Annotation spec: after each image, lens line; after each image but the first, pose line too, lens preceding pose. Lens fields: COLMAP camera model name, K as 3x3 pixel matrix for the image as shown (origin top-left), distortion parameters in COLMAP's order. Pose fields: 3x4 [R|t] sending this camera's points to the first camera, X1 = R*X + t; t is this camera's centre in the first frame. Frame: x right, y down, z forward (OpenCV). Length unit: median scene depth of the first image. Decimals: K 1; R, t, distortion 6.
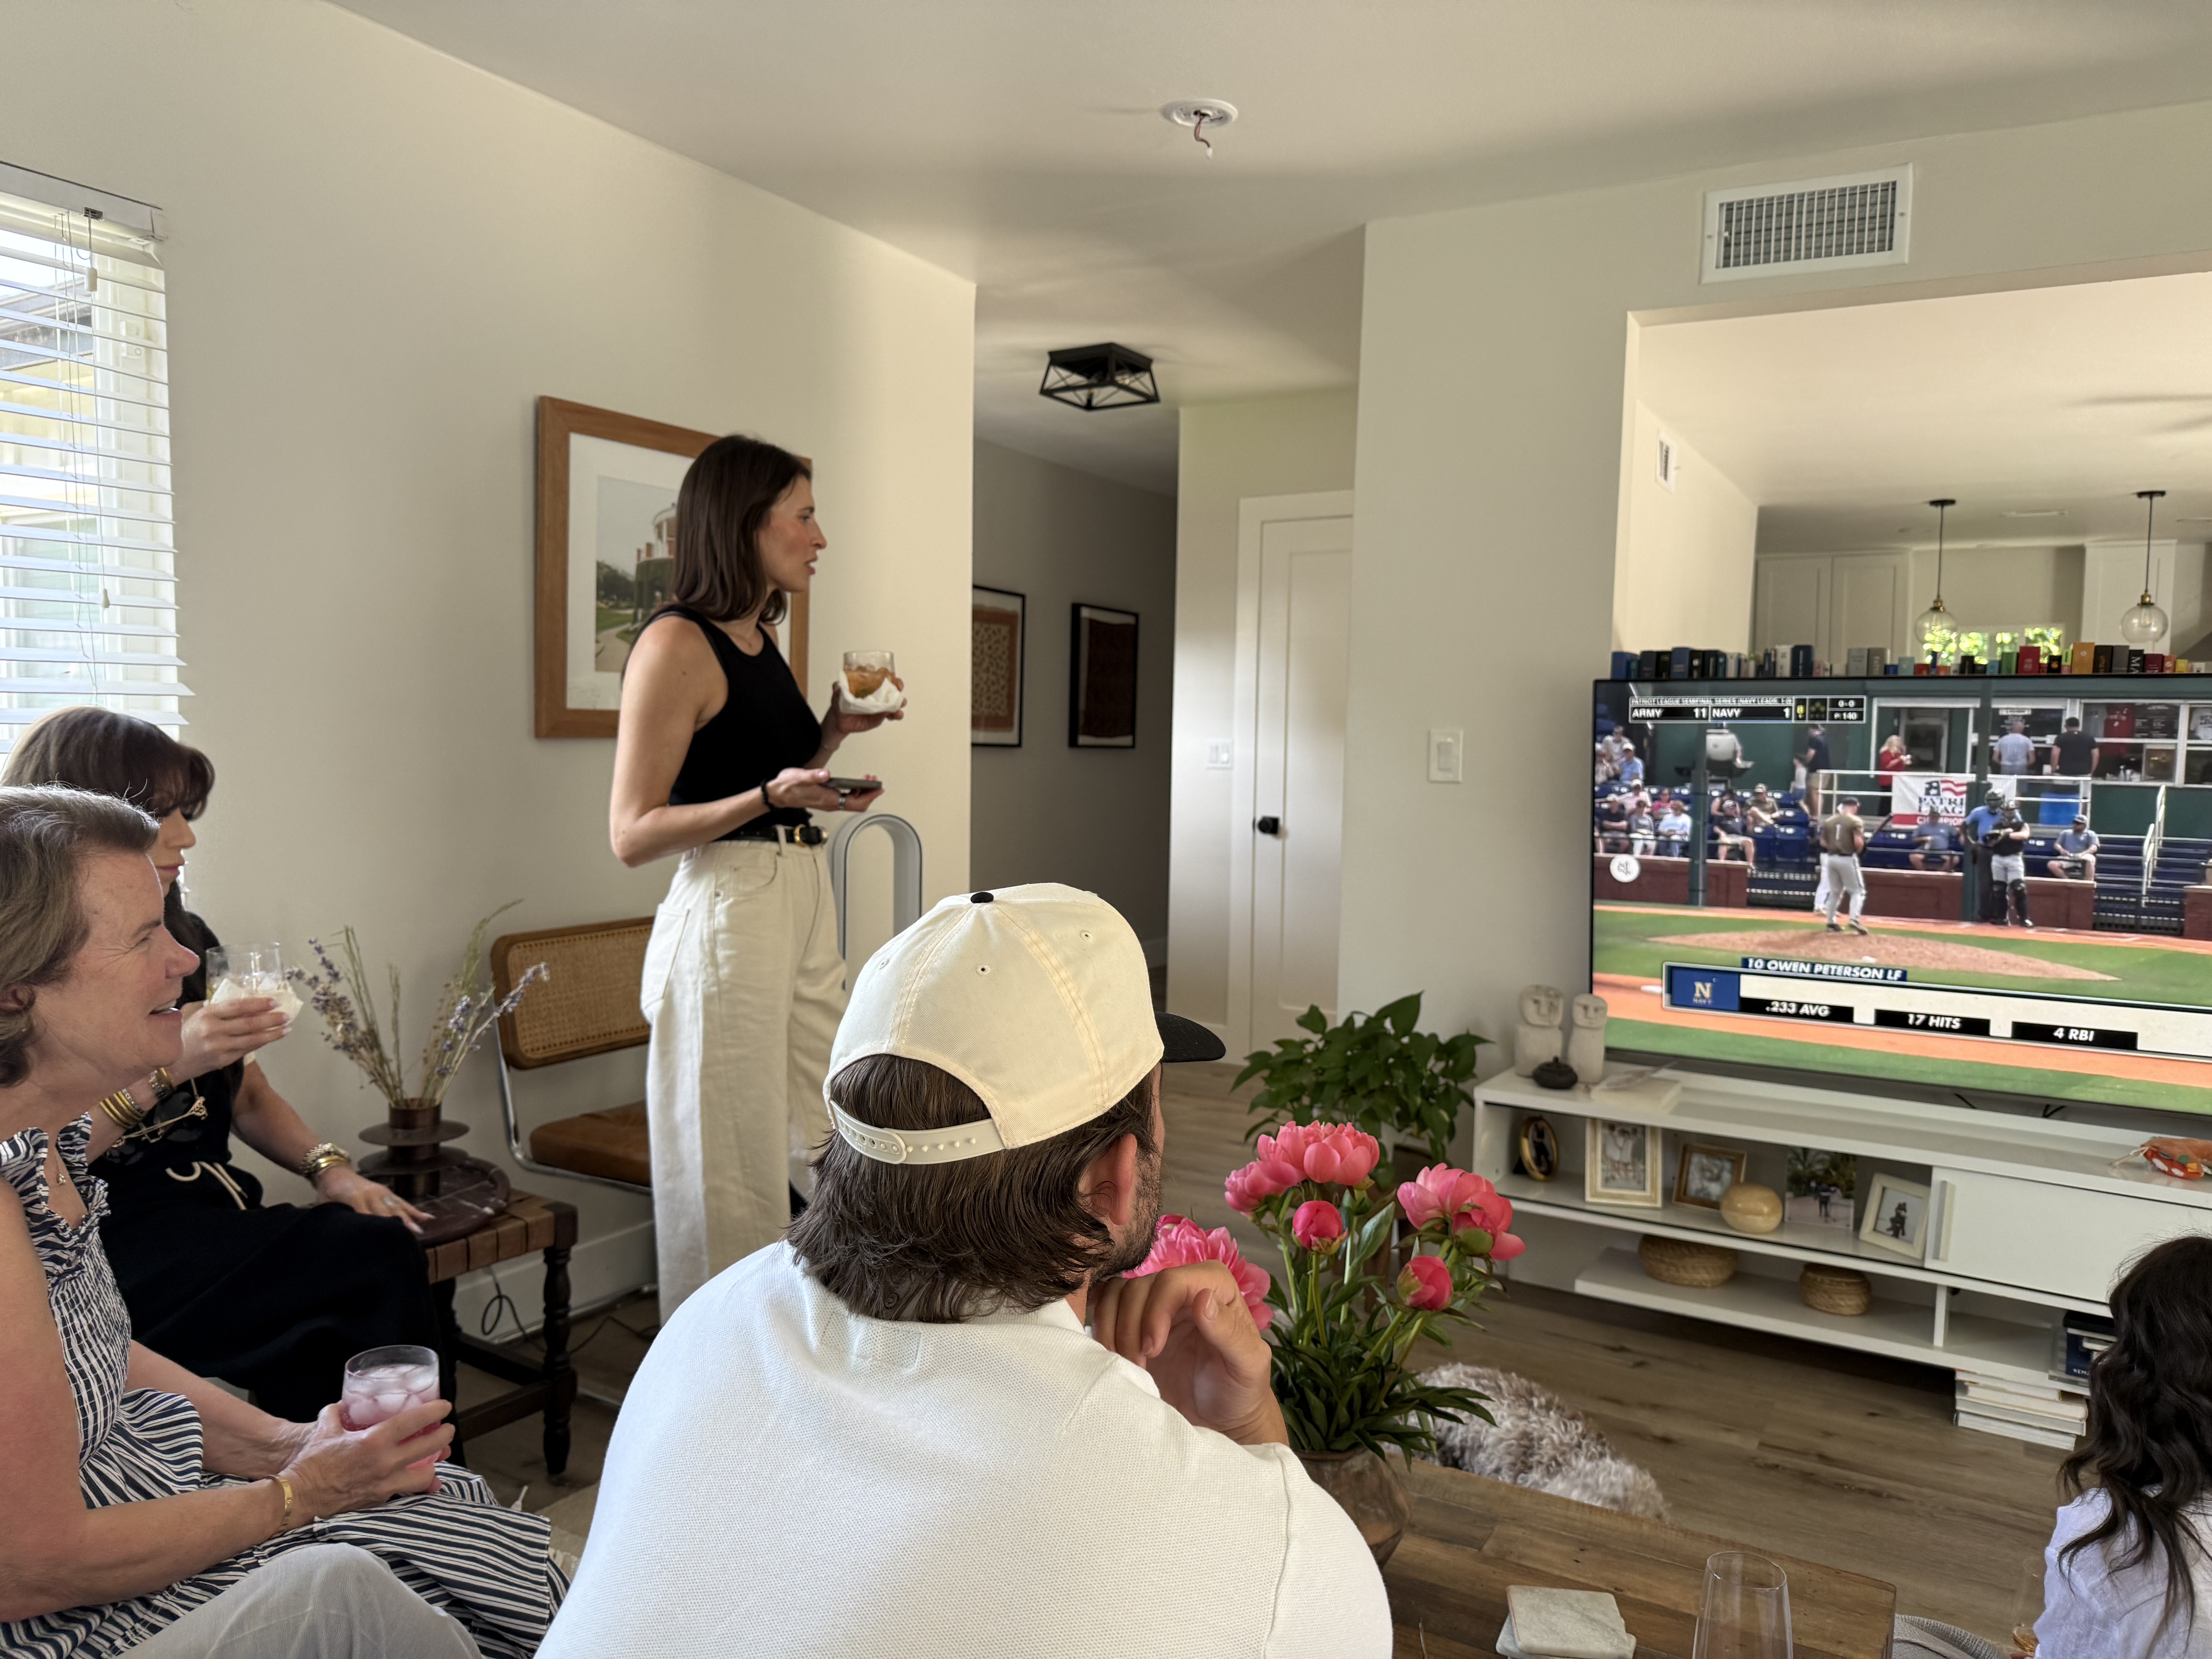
lens RADIAL K [[1546.6, 0, 1127.2], [0, 1546.6, 820.5], [0, 0, 1]] dist [0.045169, -0.051703]
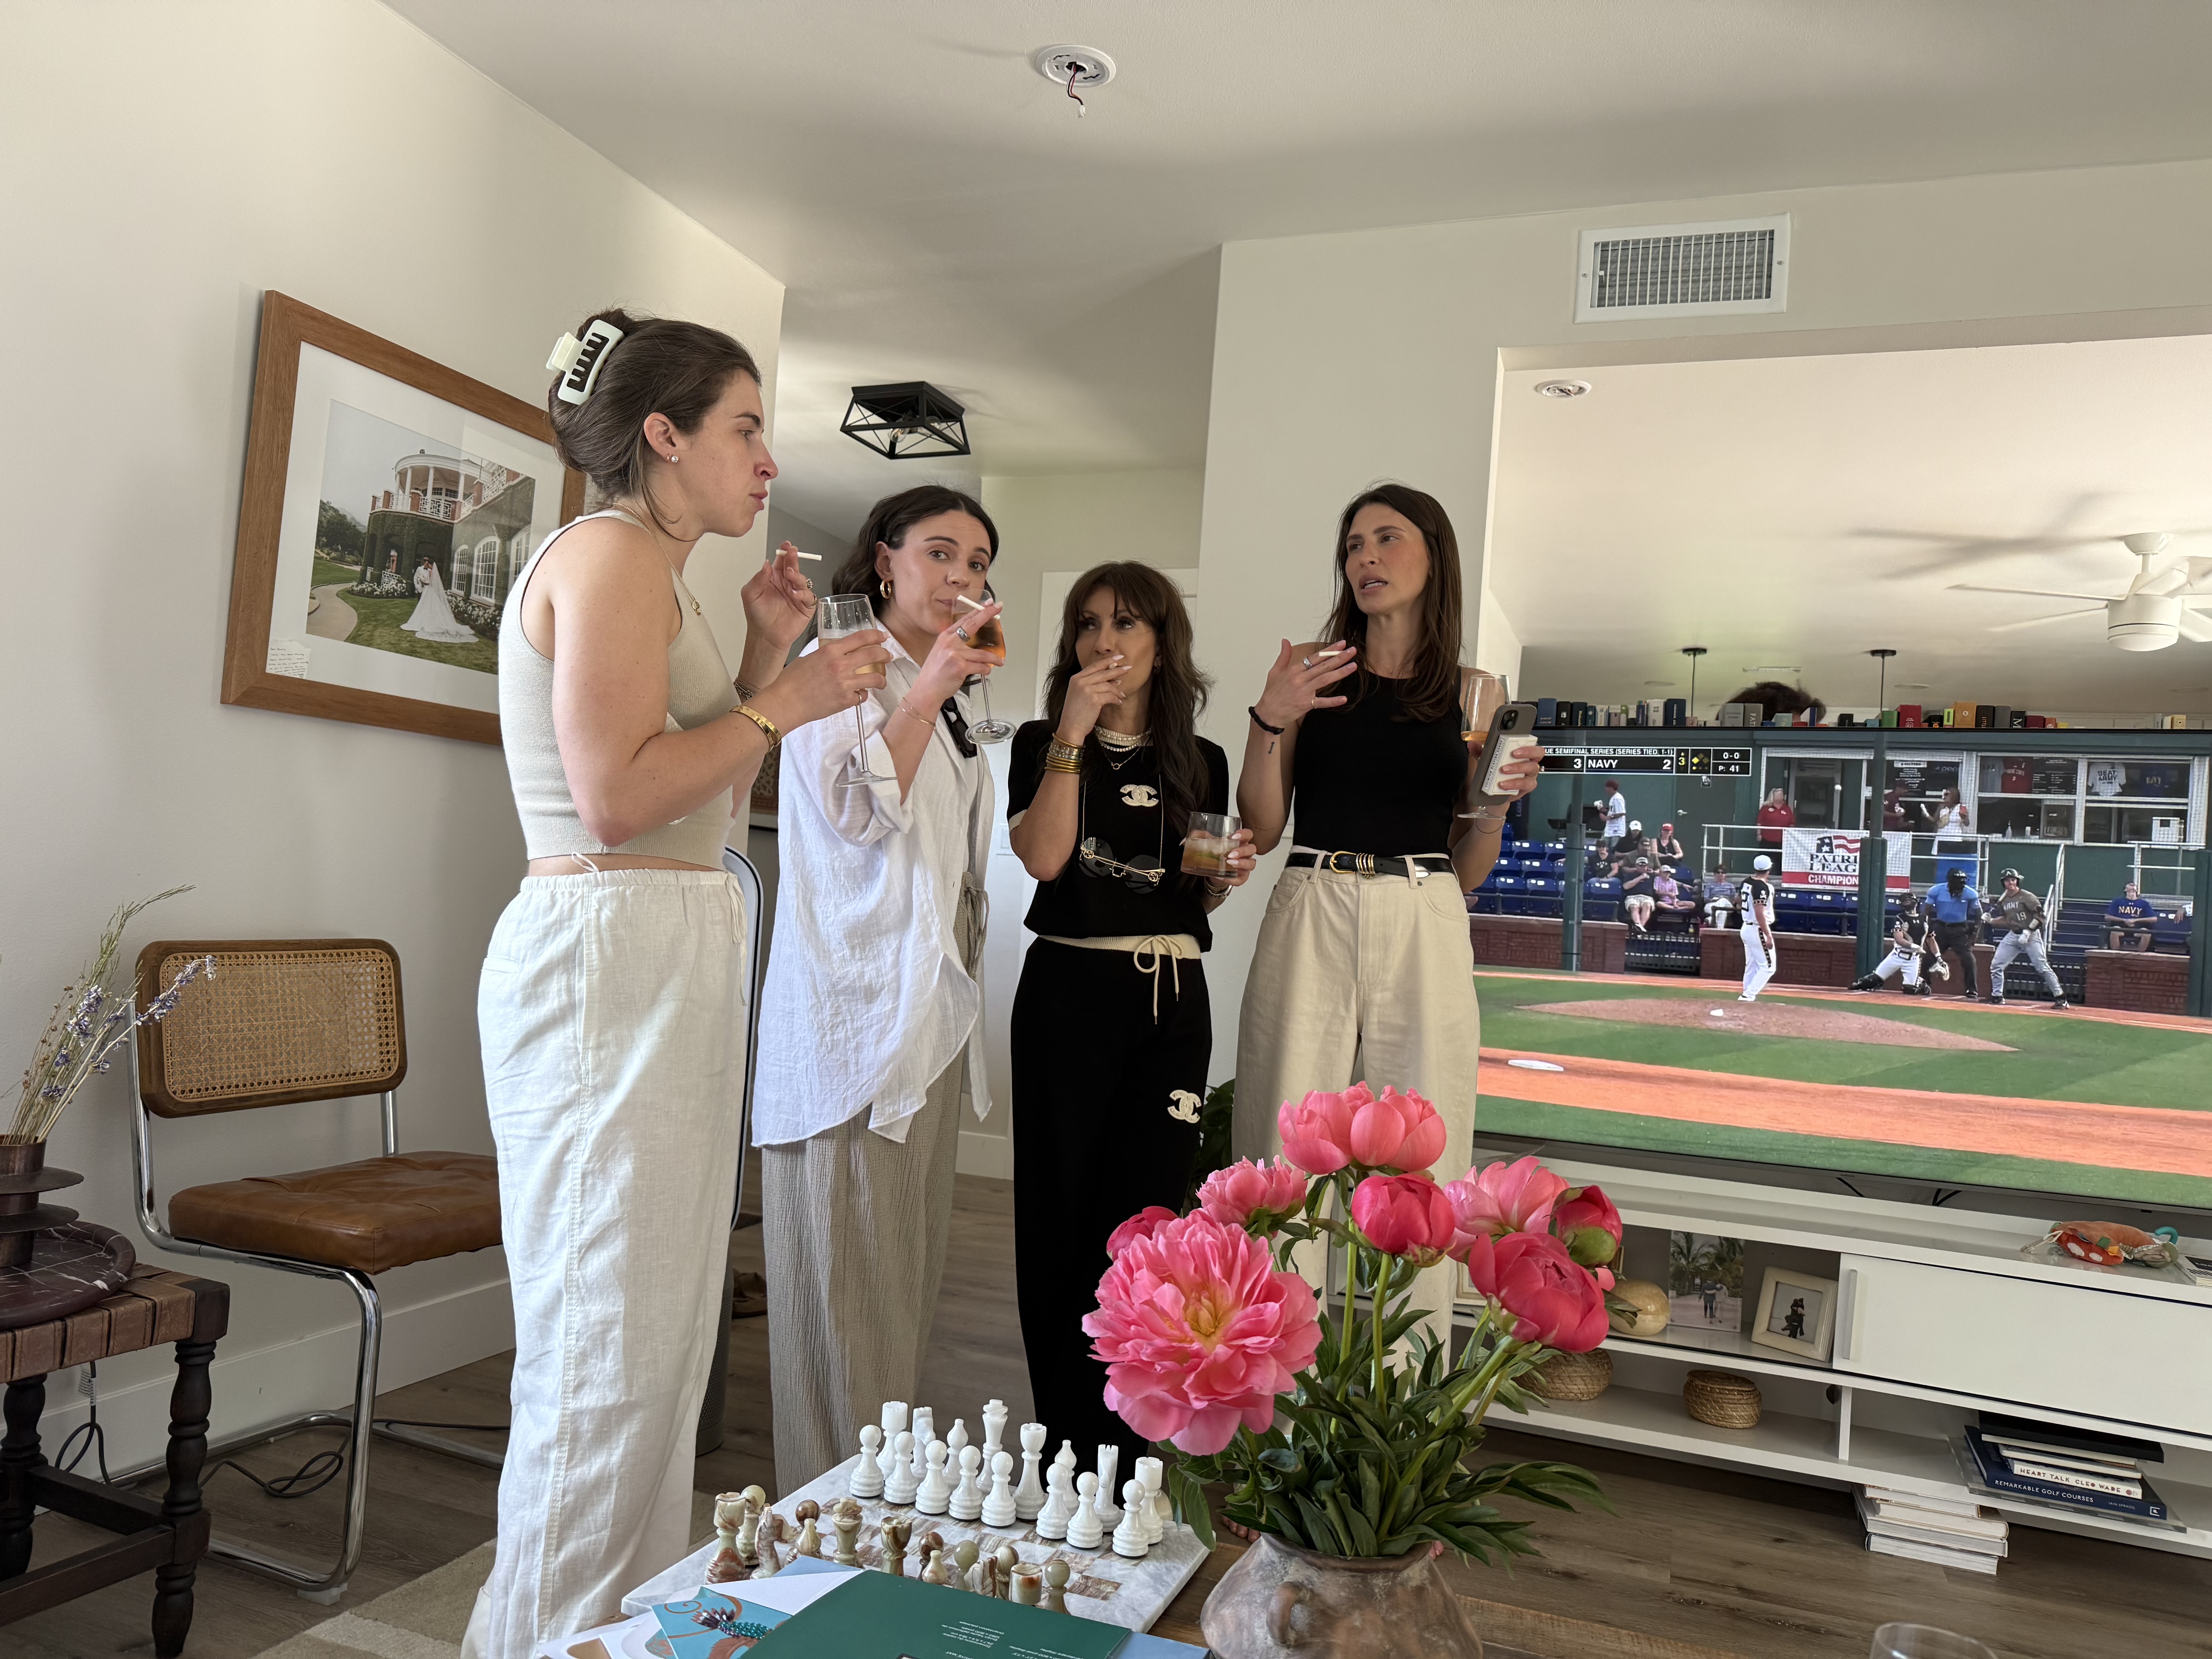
lens RADIAL K [[1546.6, 0, 1108.6], [0, 1546.6, 828.6], [0, 0, 1]] dist [0.045169, -0.051703]
pose [[0.986294, 0.048307, 0.157769, -0.056732], [-0.033236, 0.994748, -0.096805, 0.075572], [-0.161617, 0.090235, 0.982719, 0.150850]]
